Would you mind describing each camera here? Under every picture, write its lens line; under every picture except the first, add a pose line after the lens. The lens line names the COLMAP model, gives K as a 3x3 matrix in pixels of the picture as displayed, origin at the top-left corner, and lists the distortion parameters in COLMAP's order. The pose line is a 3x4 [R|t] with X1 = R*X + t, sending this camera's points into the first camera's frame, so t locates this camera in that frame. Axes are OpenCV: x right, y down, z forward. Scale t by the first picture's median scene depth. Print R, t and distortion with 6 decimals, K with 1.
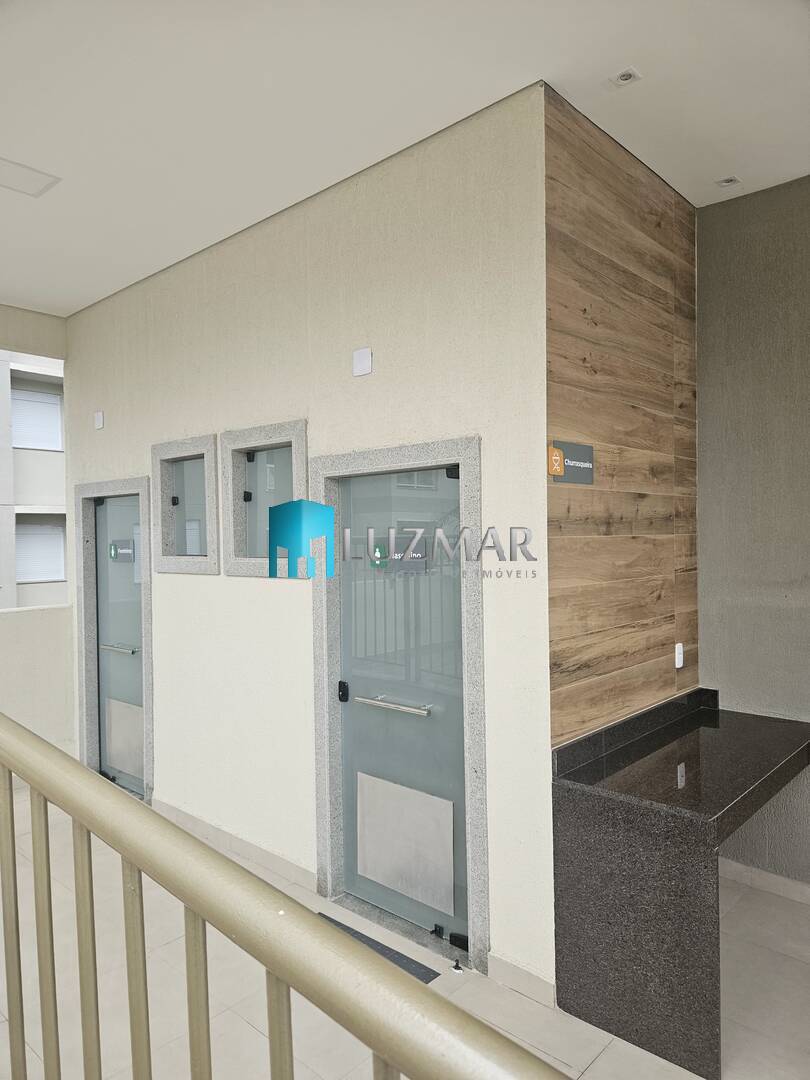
lens RADIAL K [[727.6, 0, 407.6], [0, 727.6, 546.3], [0, 0, 1]] dist [0.049455, -0.004838]
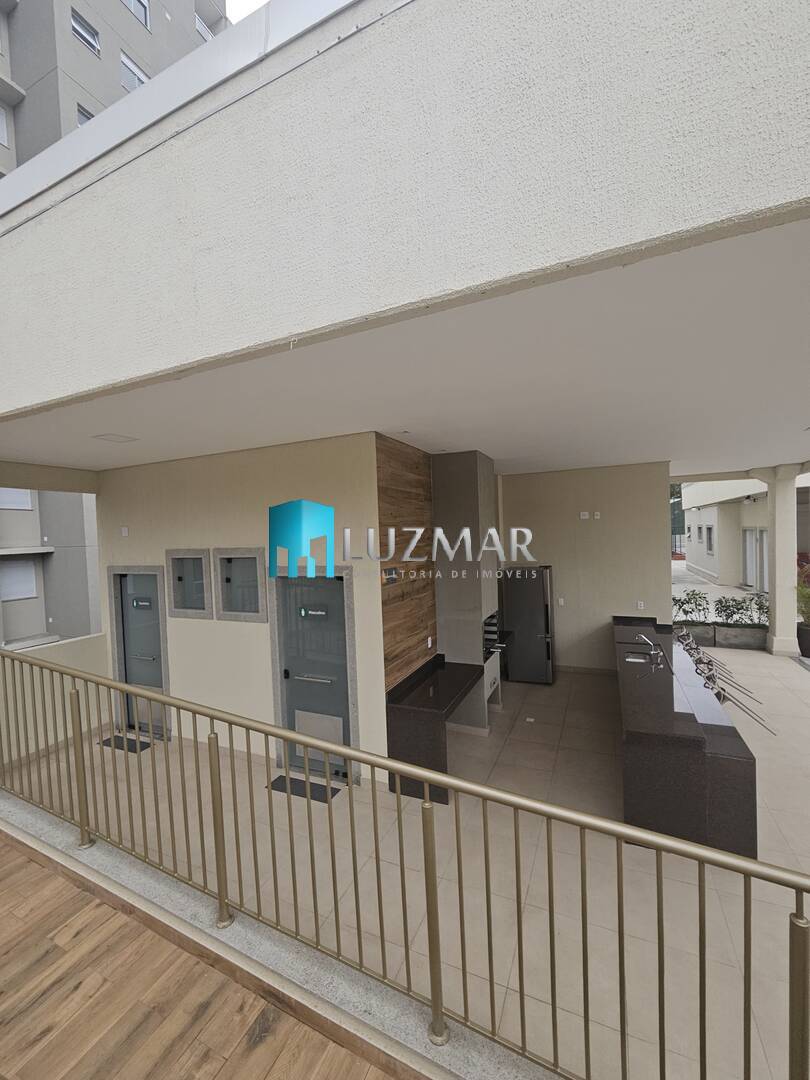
lens RADIAL K [[446.3, 0, 403.1], [0, 446.3, 547.8], [0, 0, 1]] dist [0.002216, -0.001913]
pose [[0.951096, -0.027461, 0.307672, -0.165901], [0.025832, 0.999622, 0.009364, -0.190389], [-0.307813, -0.000958, 0.951446, -0.391860]]
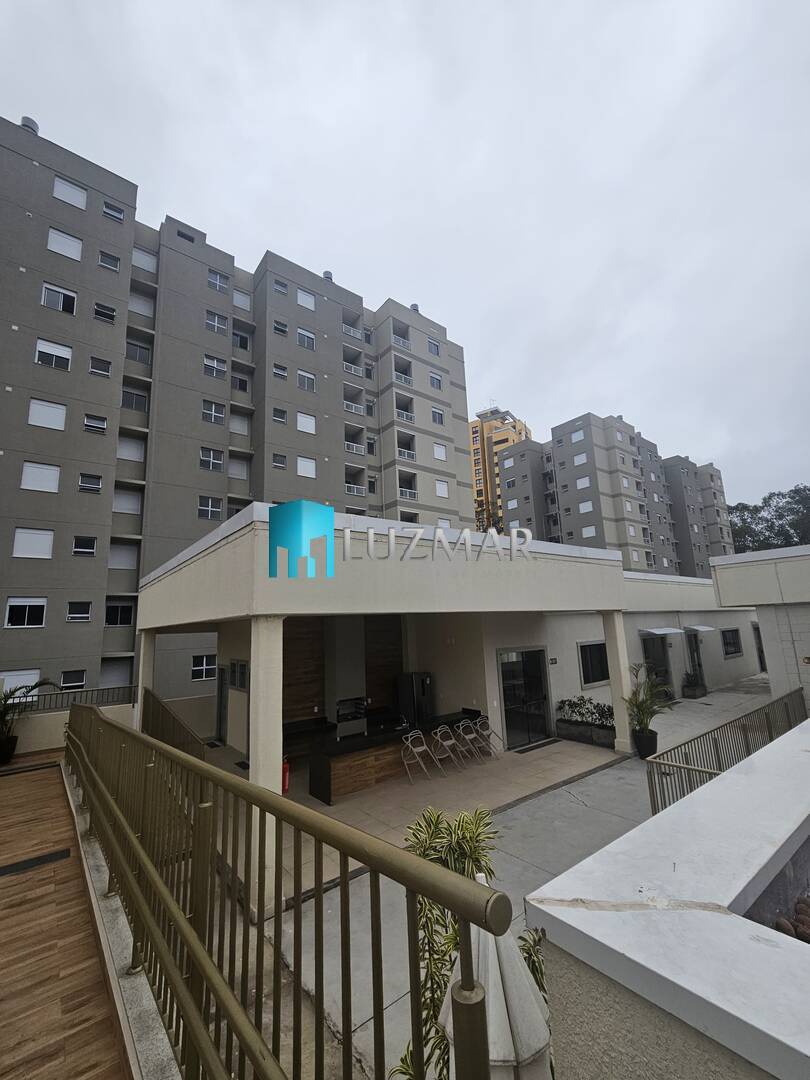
lens RADIAL K [[446.3, 0, 400.5], [0, 446.3, 547.2], [0, 0, 1]] dist [0.002216, -0.001913]
pose [[0.982948, -0.056936, -0.174849, 1.629571], [0.022854, 0.981312, -0.191063, -0.359739], [0.182460, 0.183809, 0.965879, -2.145177]]
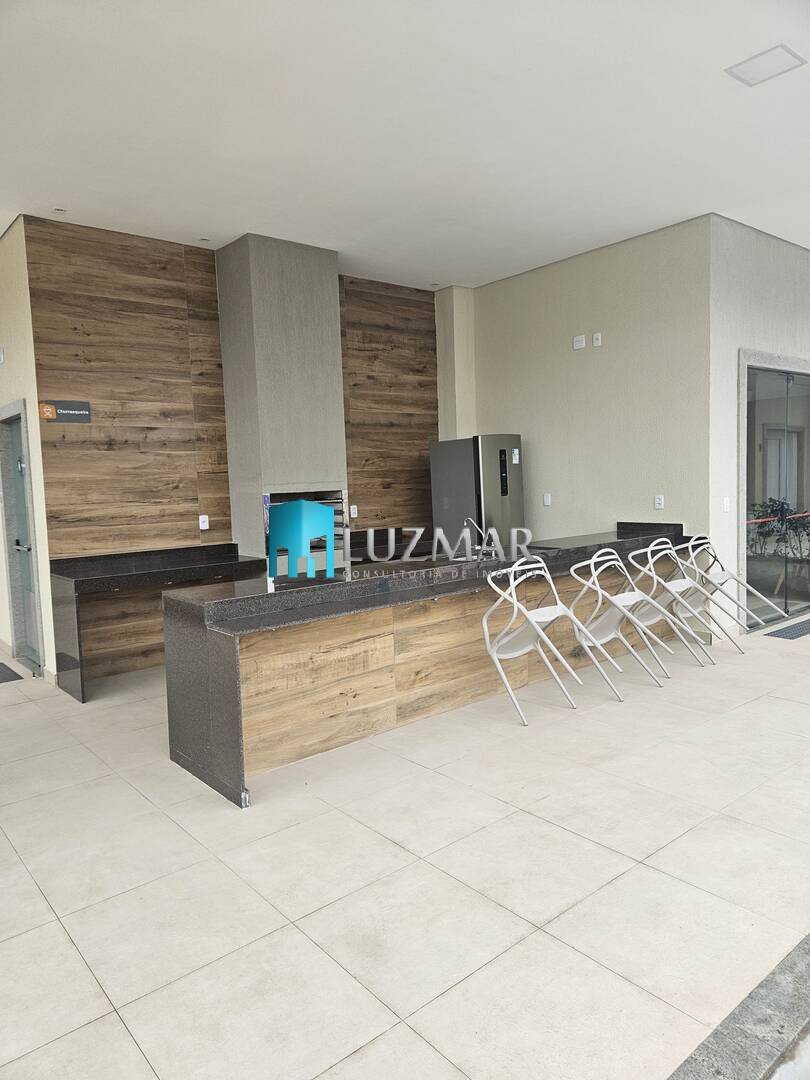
lens RADIAL K [[727.6, 0, 404.2], [0, 727.6, 531.5], [0, 0, 1]] dist [0.049455, -0.004838]
pose [[0.989956, -0.007609, -0.141171, 1.152824], [0.016616, 0.997892, 0.062737, 0.076555], [0.140396, -0.064453, 0.987995, -0.662062]]
